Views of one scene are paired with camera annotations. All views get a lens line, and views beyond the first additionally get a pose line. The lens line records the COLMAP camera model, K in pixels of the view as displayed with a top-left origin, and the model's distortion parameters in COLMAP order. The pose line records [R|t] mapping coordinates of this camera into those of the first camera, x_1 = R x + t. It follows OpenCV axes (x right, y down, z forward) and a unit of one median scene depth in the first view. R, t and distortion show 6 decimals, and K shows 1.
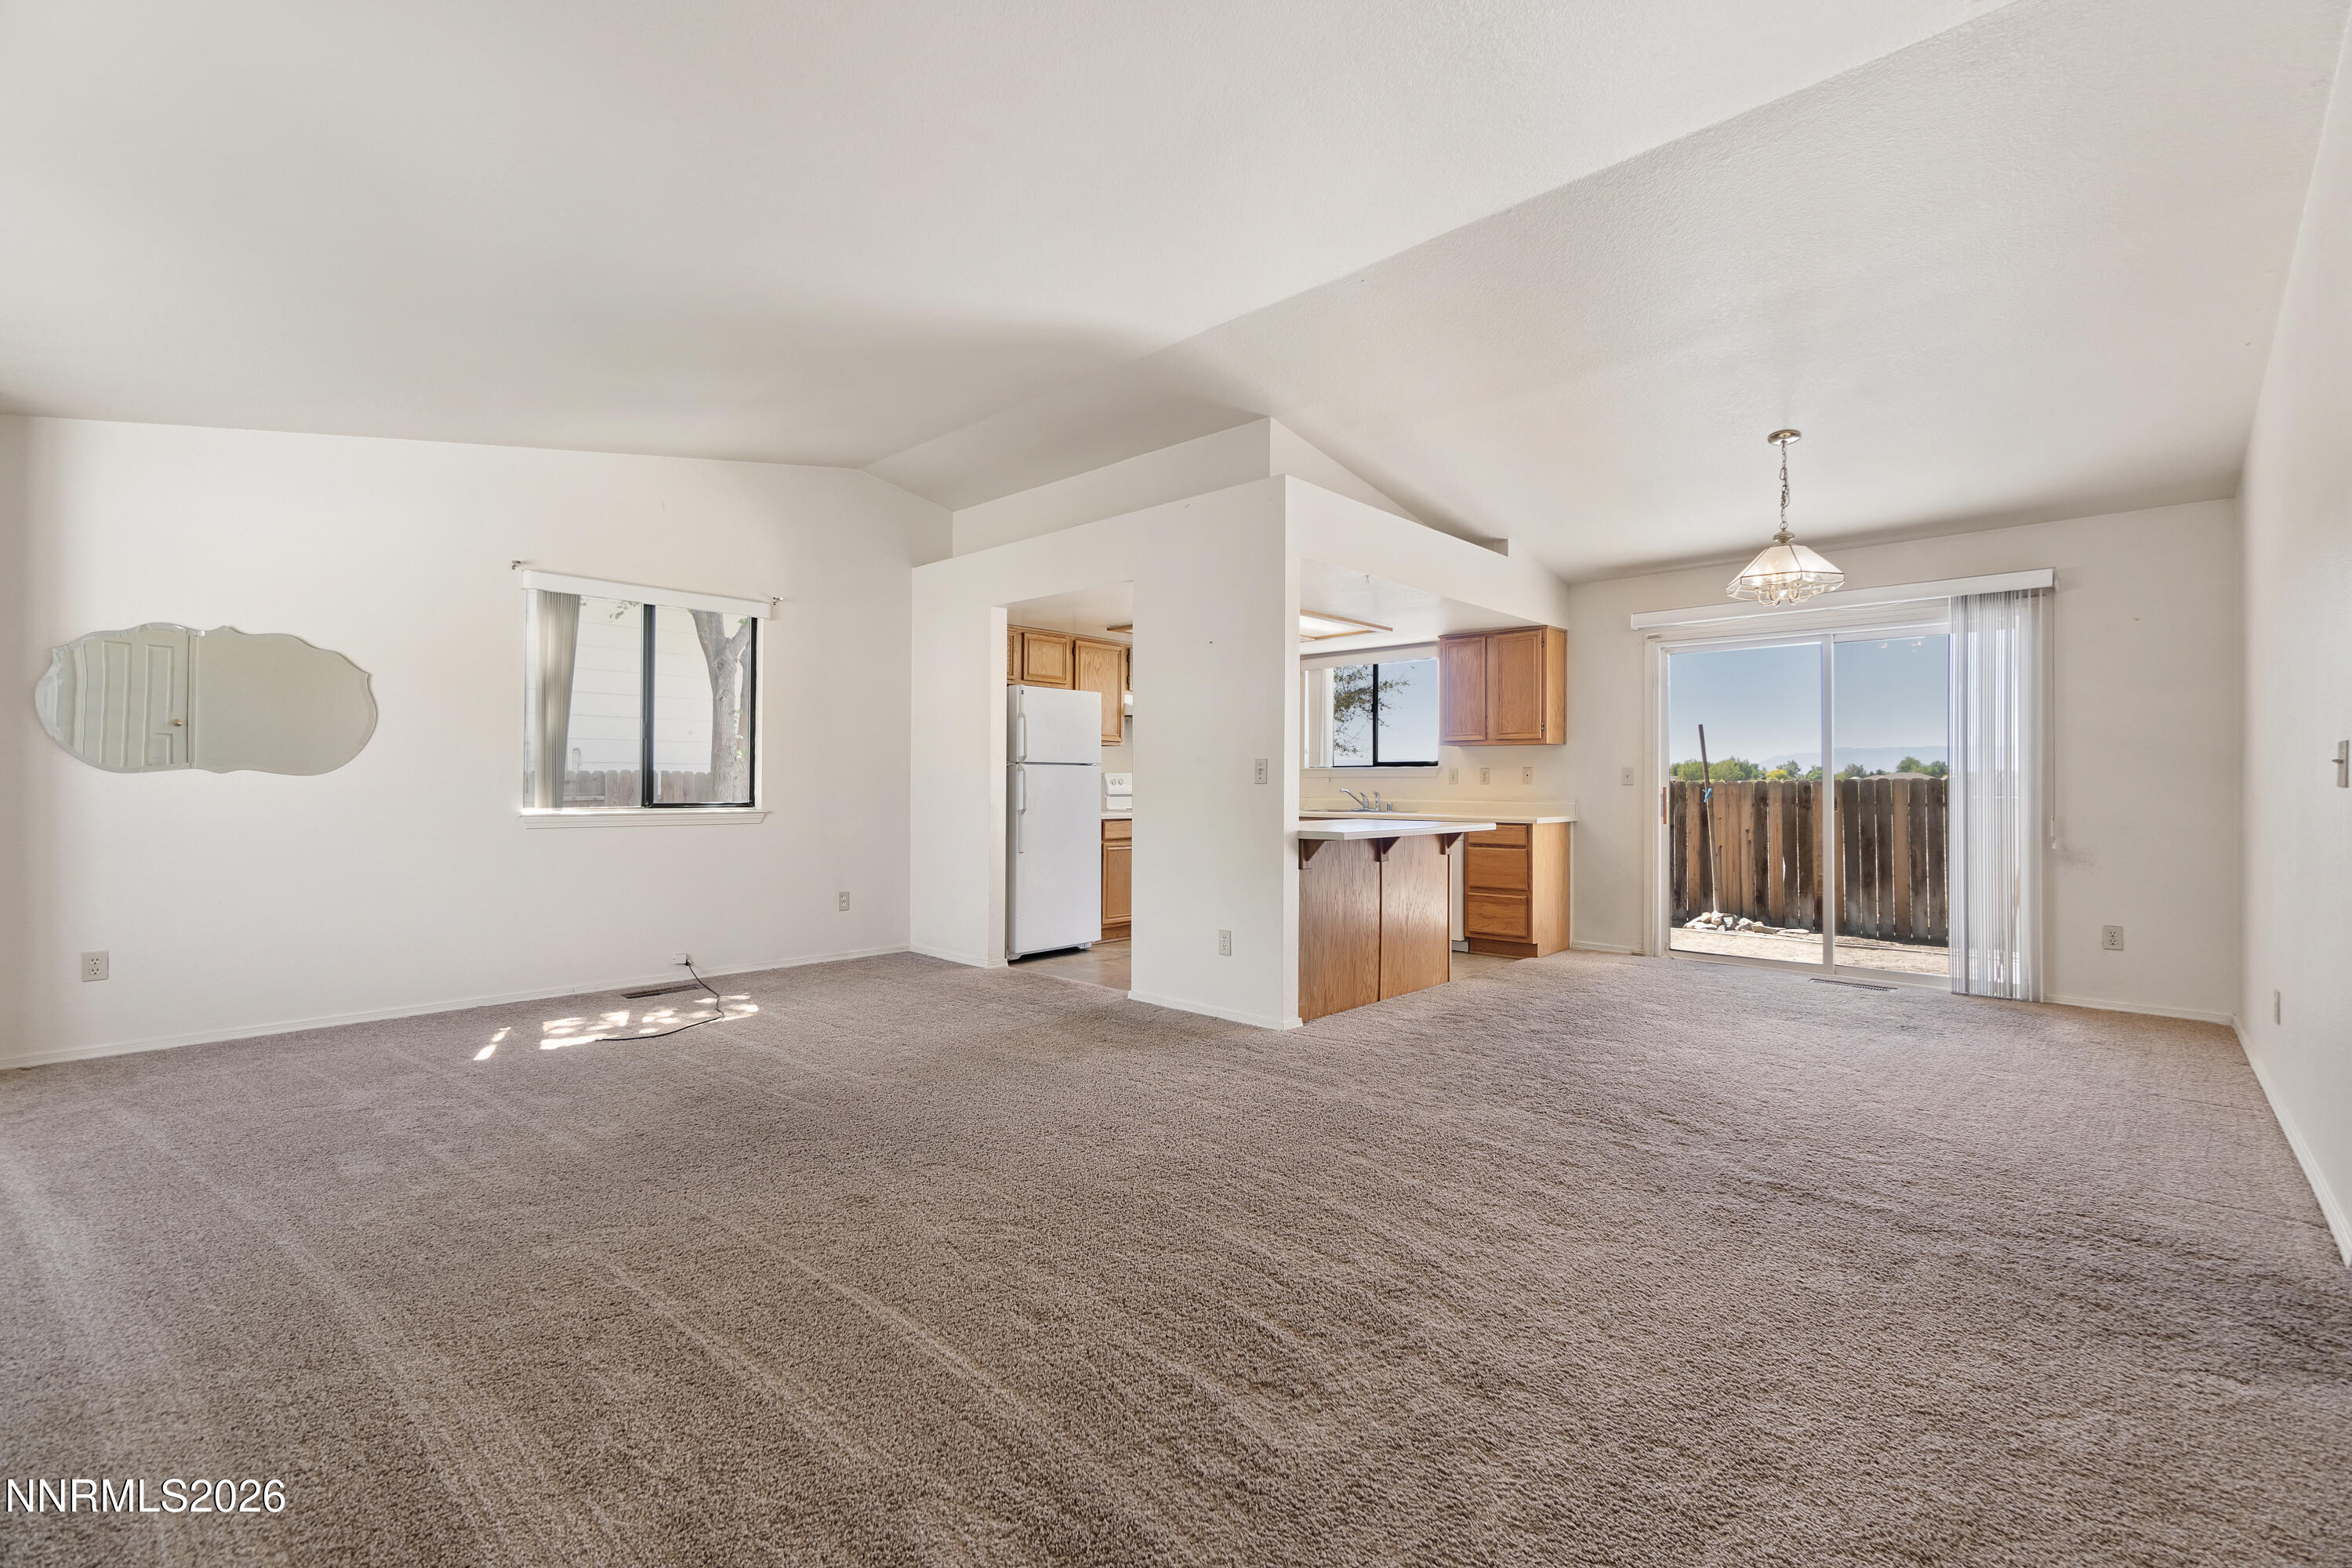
lens RADIAL K [[1016.1, 0, 1164.1], [0, 1016.1, 776.7], [0, 0, 1]] dist [-0.008109, 0.002682]
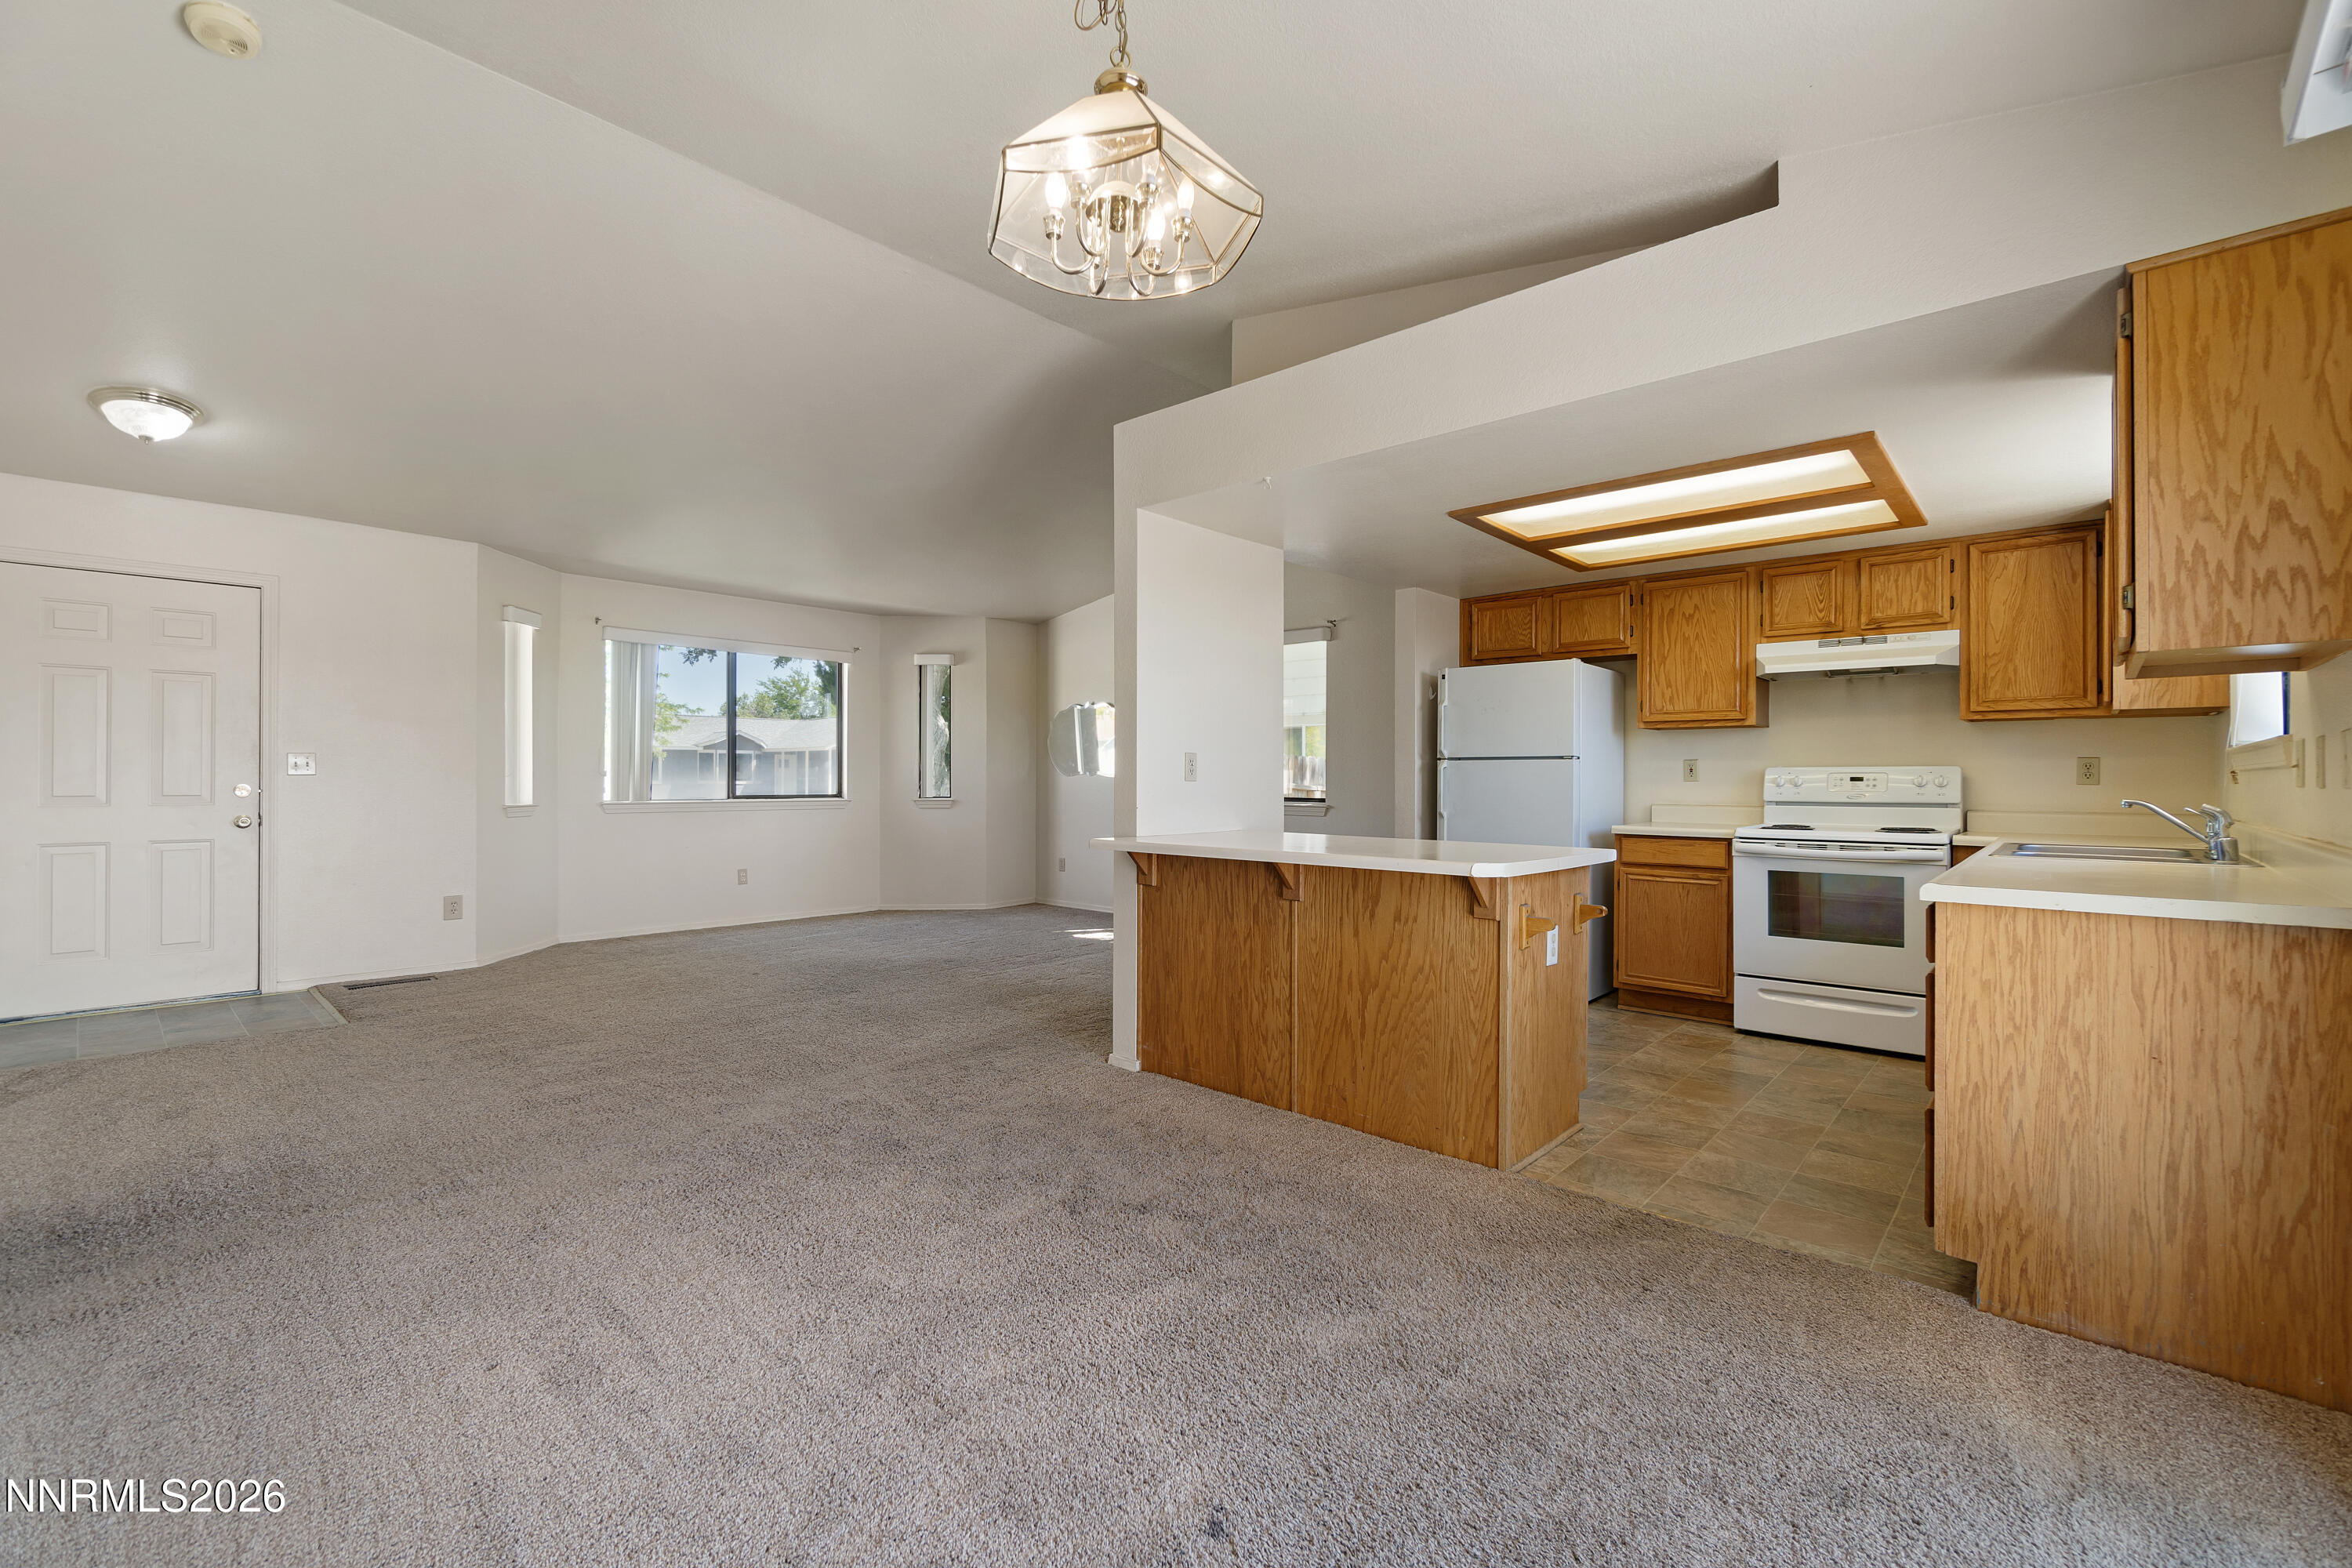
lens RADIAL K [[1016.1, 0, 1162.7], [0, 1016.1, 777.7], [0, 0, 1]] dist [-0.008109, 0.002682]
pose [[0.011385, -0.005143, -0.999922, 0.674005], [0.001027, 0.999986, -0.005132, 0.006051], [0.999935, -0.000969, 0.011390, 0.703685]]
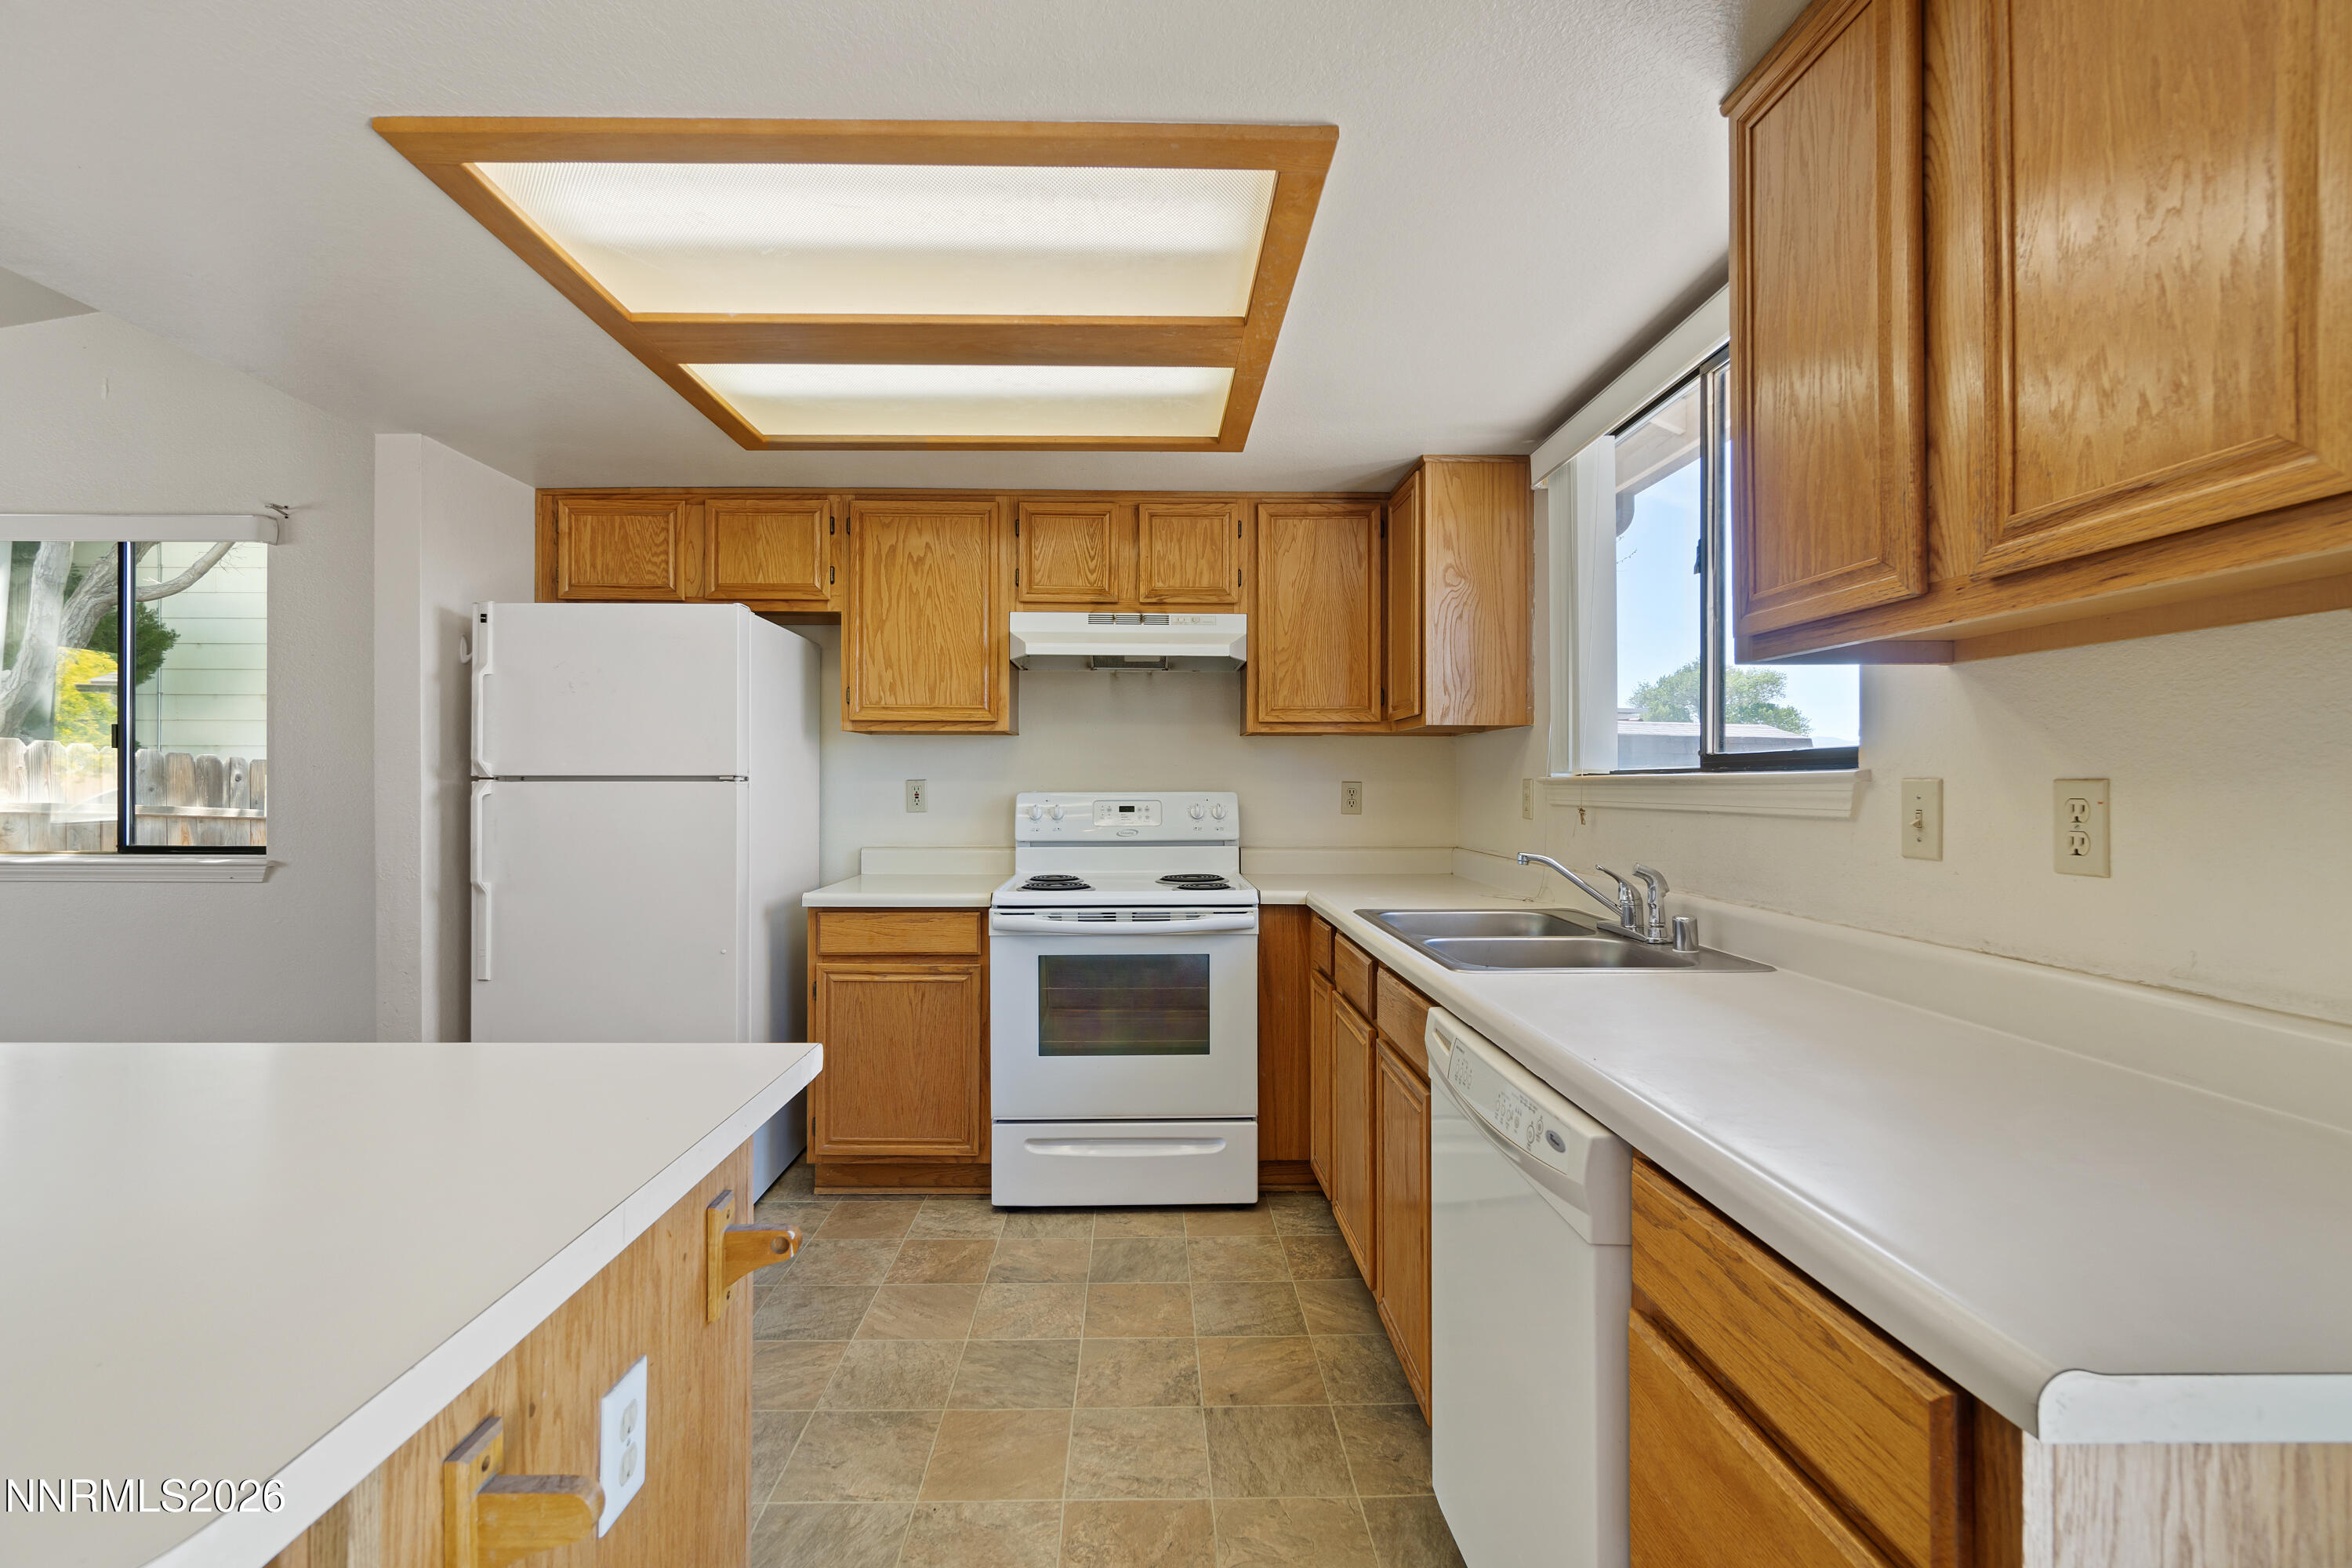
lens RADIAL K [[1016.1, 0, 1164.2], [0, 1016.1, 785.1], [0, 0, 1]] dist [-0.008109, 0.002682]
pose [[0.699385, -0.002560, -0.714740, 0.359035], [0.005593, 0.999983, 0.001892, -0.009242], [0.714723, -0.005321, 0.699388, 0.845240]]
